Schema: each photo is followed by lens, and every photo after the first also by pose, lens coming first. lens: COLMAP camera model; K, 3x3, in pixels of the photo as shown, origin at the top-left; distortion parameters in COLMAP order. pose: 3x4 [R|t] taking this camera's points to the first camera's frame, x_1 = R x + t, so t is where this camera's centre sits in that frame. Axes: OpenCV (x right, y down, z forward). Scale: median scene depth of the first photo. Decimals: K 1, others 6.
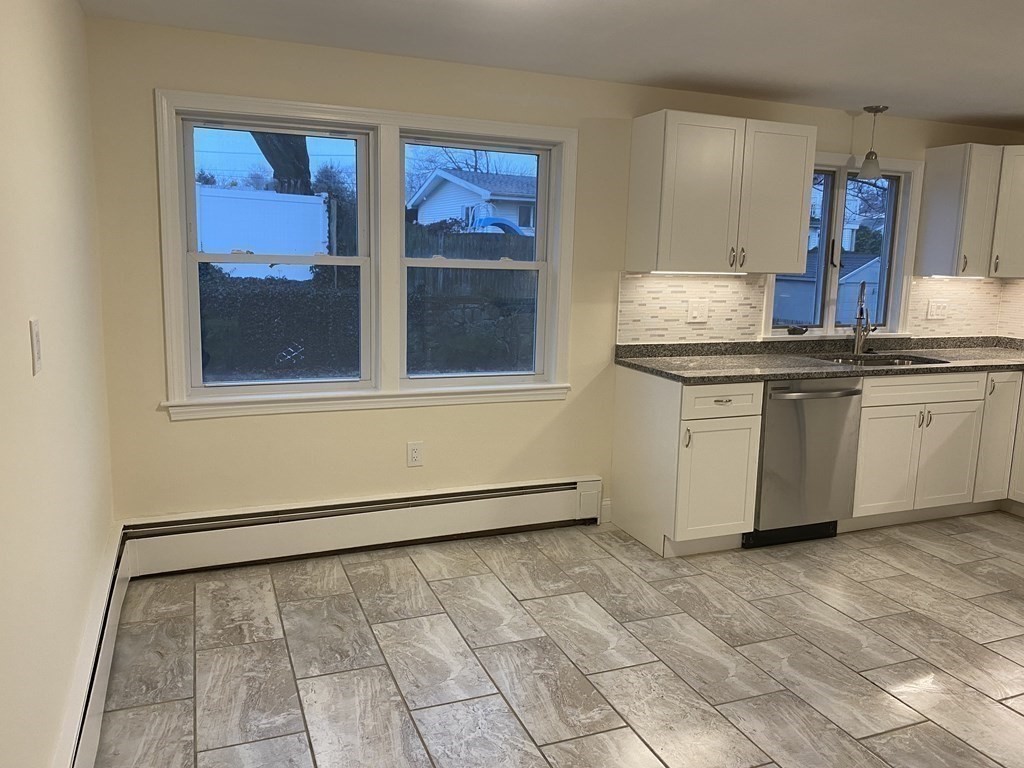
lens RADIAL K [[777.1, 0, 511.3], [0, 777.1, 371.4], [0, 0, 1]] dist [0.046320, -0.060003]
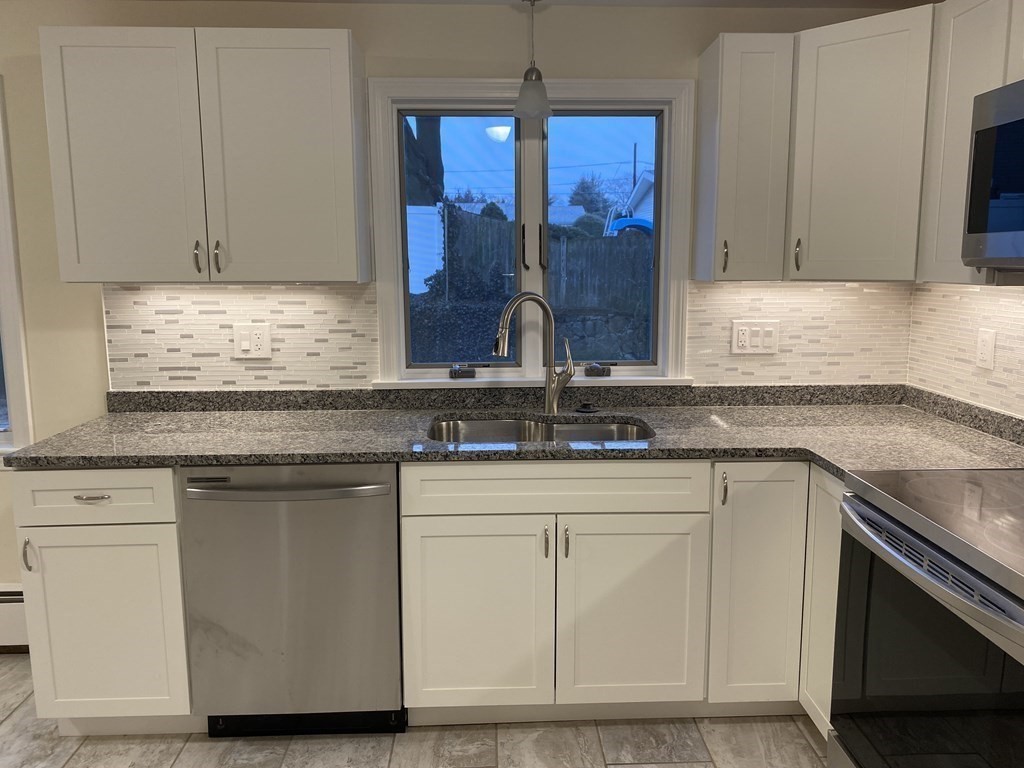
lens RADIAL K [[777.1, 0, 514.3], [0, 777.1, 372.5], [0, 0, 1]] dist [0.046320, -0.060003]
pose [[0.939568, 0.019955, -0.341781, 0.726786], [-0.023453, 0.999706, -0.006103, -0.057609], [0.341559, 0.013749, 0.939760, 0.509405]]
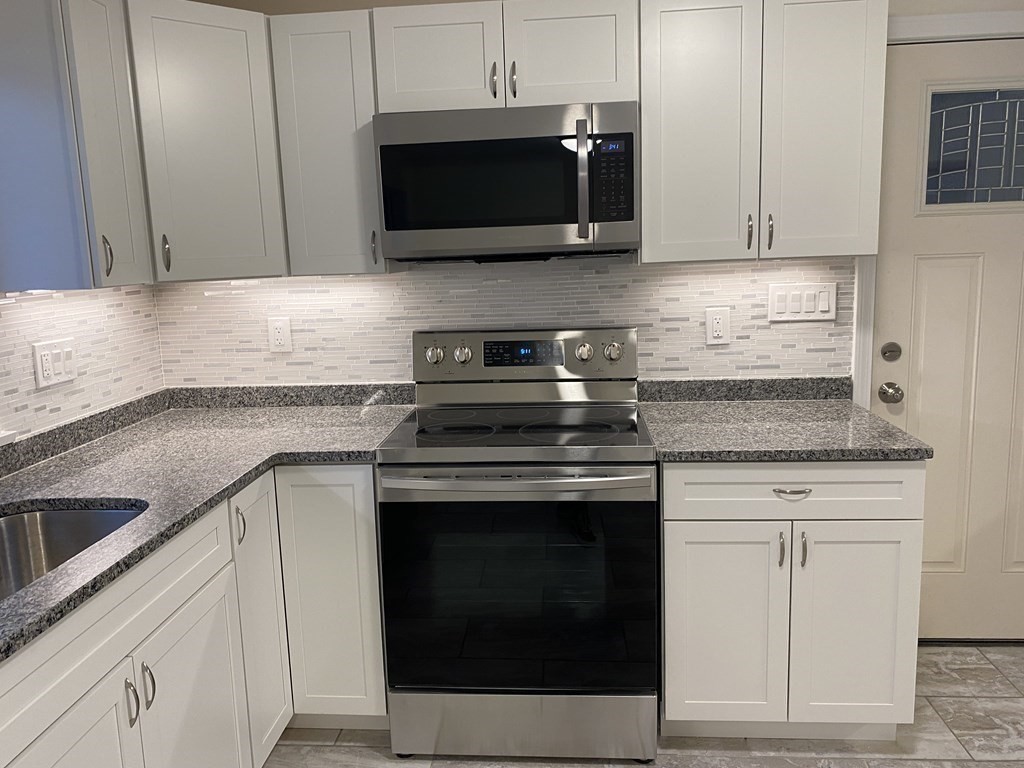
lens RADIAL K [[777.1, 0, 508.7], [0, 777.1, 370.4], [0, 0, 1]] dist [0.046320, -0.060003]
pose [[0.447519, -0.179246, 0.876126, 0.339193], [0.177668, 0.977998, 0.109337, -0.097908], [-0.876448, 0.106730, 0.469519, 0.715308]]
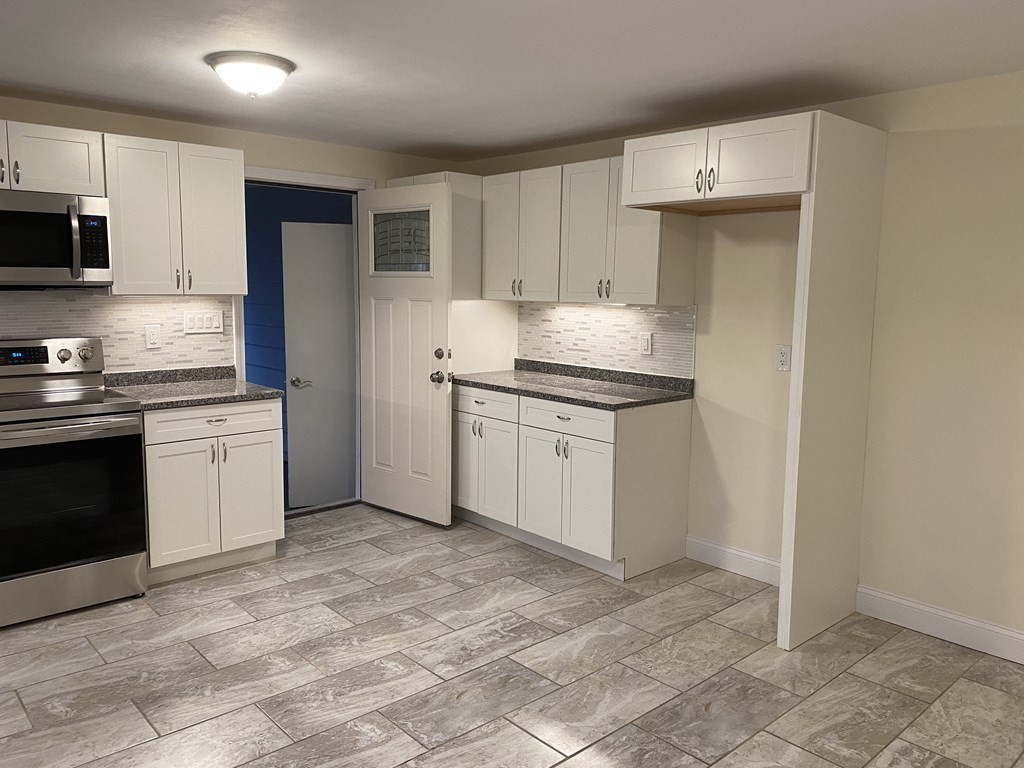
lens RADIAL K [[777.1, 0, 506.0], [0, 777.1, 376.9], [0, 0, 1]] dist [0.046320, -0.060003]
pose [[-0.340218, -0.138914, 0.930029, -0.144785], [0.122128, 0.974124, 0.190176, -0.120240], [-0.932382, 0.178284, -0.314450, 0.764804]]
